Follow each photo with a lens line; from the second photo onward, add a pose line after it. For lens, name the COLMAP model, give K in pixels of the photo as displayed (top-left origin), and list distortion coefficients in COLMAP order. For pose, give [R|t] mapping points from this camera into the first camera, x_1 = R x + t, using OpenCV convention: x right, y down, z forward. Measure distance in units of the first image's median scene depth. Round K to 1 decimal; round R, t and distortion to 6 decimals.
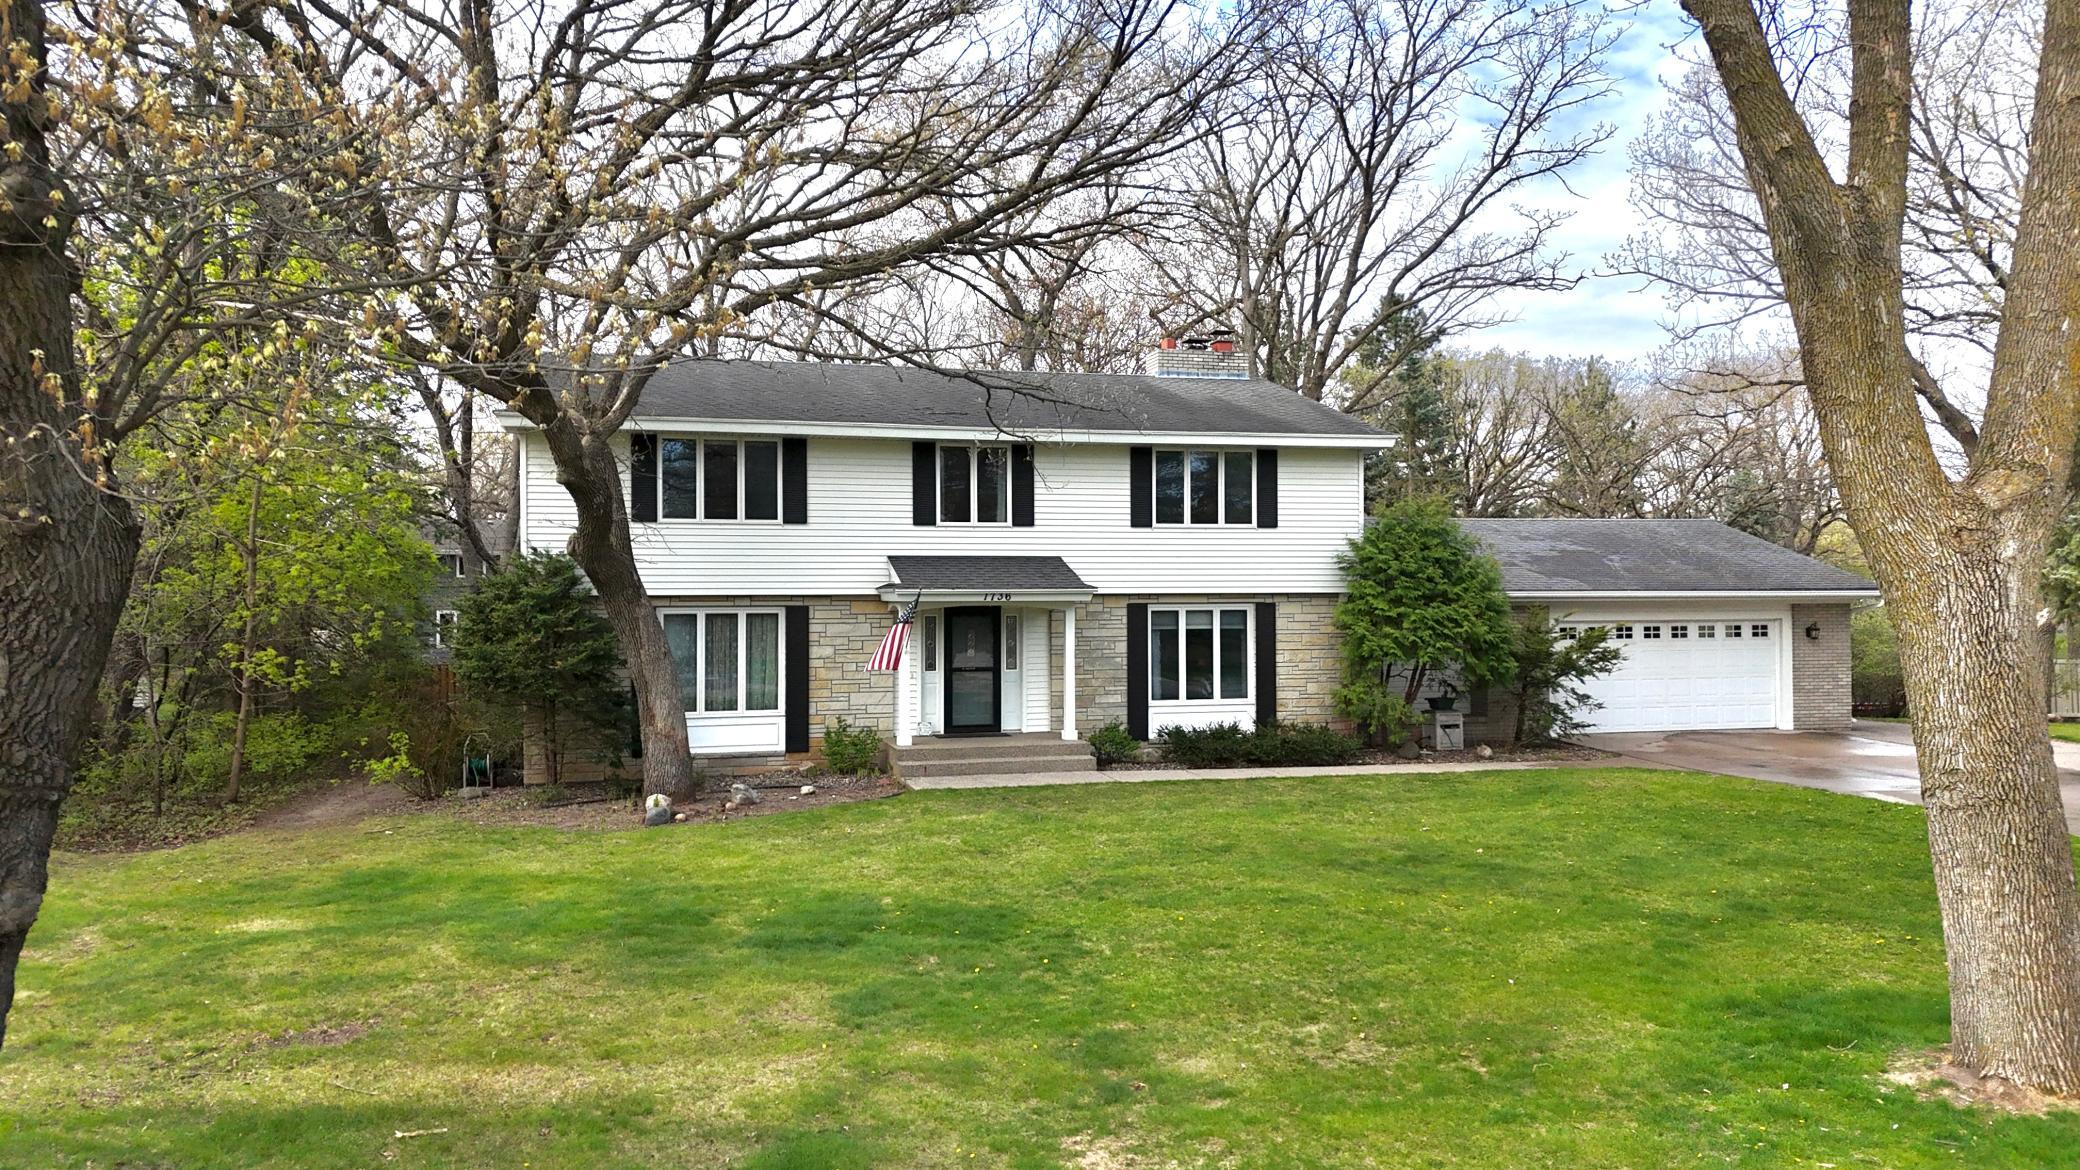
lens RADIAL K [[1487.8, 0, 1040.0], [0, 1487.8, 585.0], [0, 0, 1]] dist [0.054665, -0.042486]
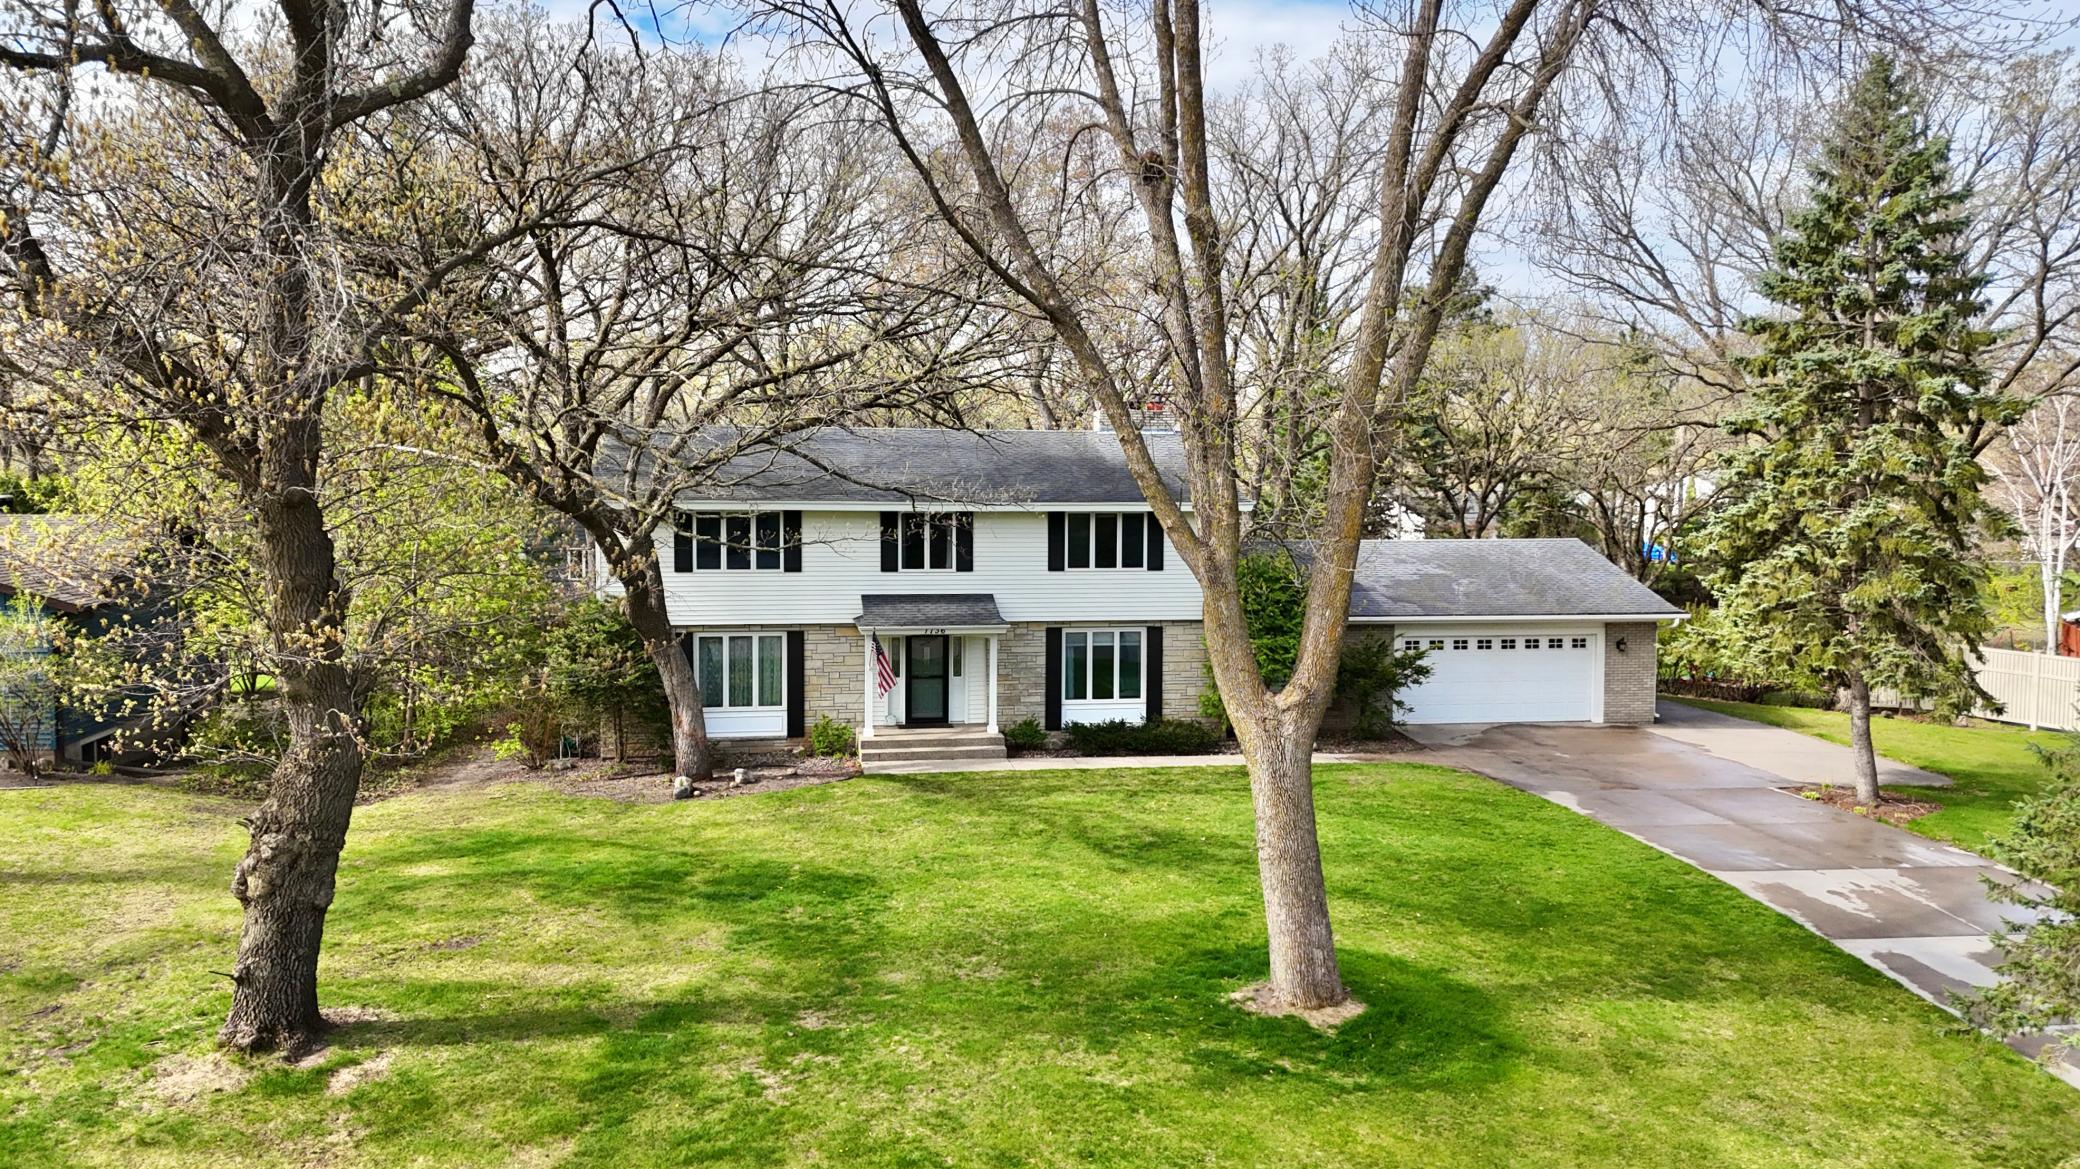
lens RADIAL K [[1487.8, 0, 1040.0], [0, 1487.8, 584.5], [0, 0, 1]] dist [0.054665, -0.042486]
pose [[0.996297, 0.016533, -0.084373, 0.171835], [-0.010716, 0.997564, 0.068931, -0.122546], [0.085307, -0.067771, 0.994047, -0.331623]]
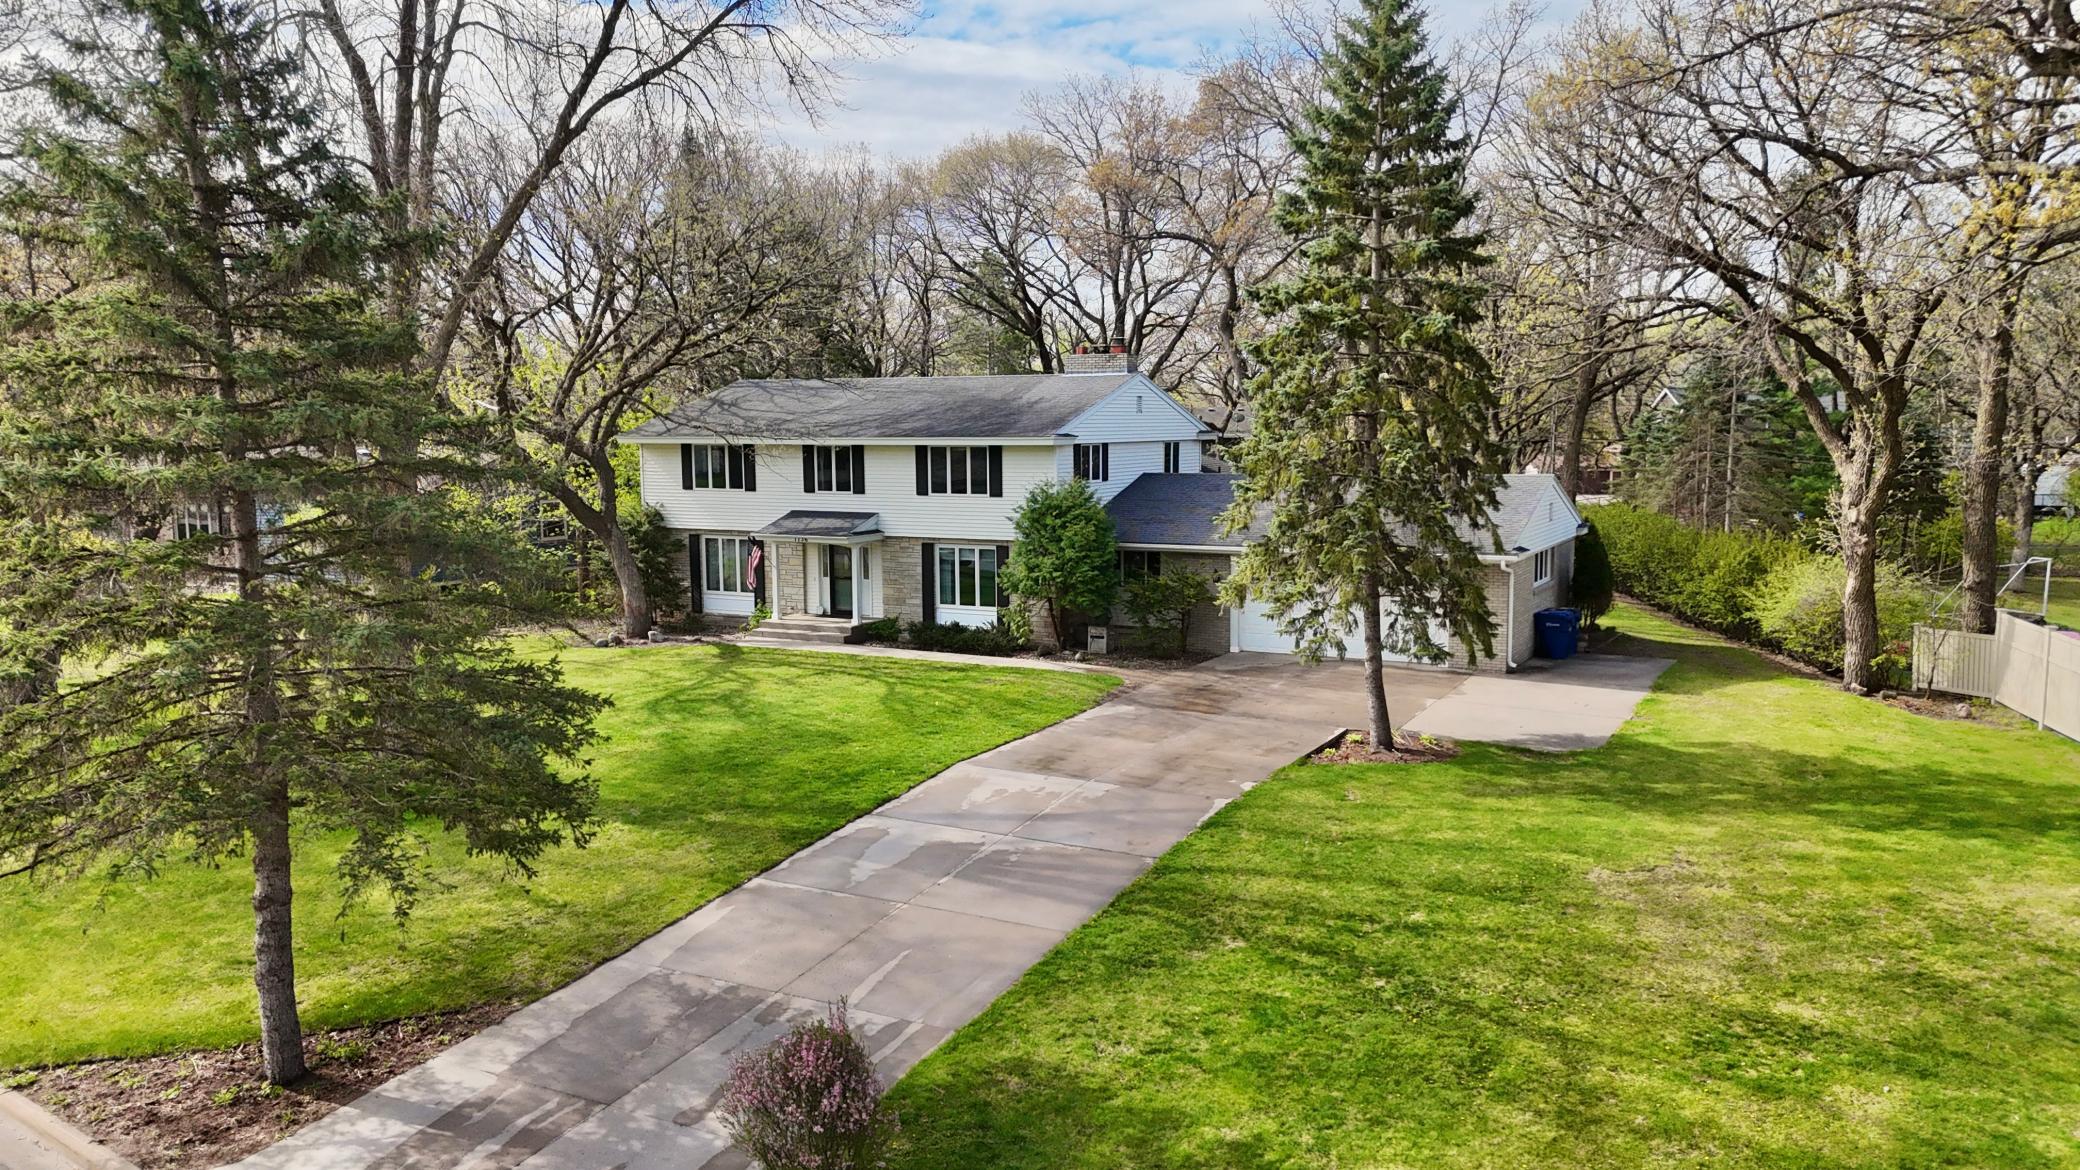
lens RADIAL K [[1487.8, 0, 1040.0], [0, 1487.8, 585.0], [0, 0, 1]] dist [0.054665, -0.042486]
pose [[0.721716, 0.078959, -0.687671, 1.303190], [0.002446, 0.993175, 0.116605, -0.133697], [0.692185, -0.085838, 0.716597, -0.061474]]
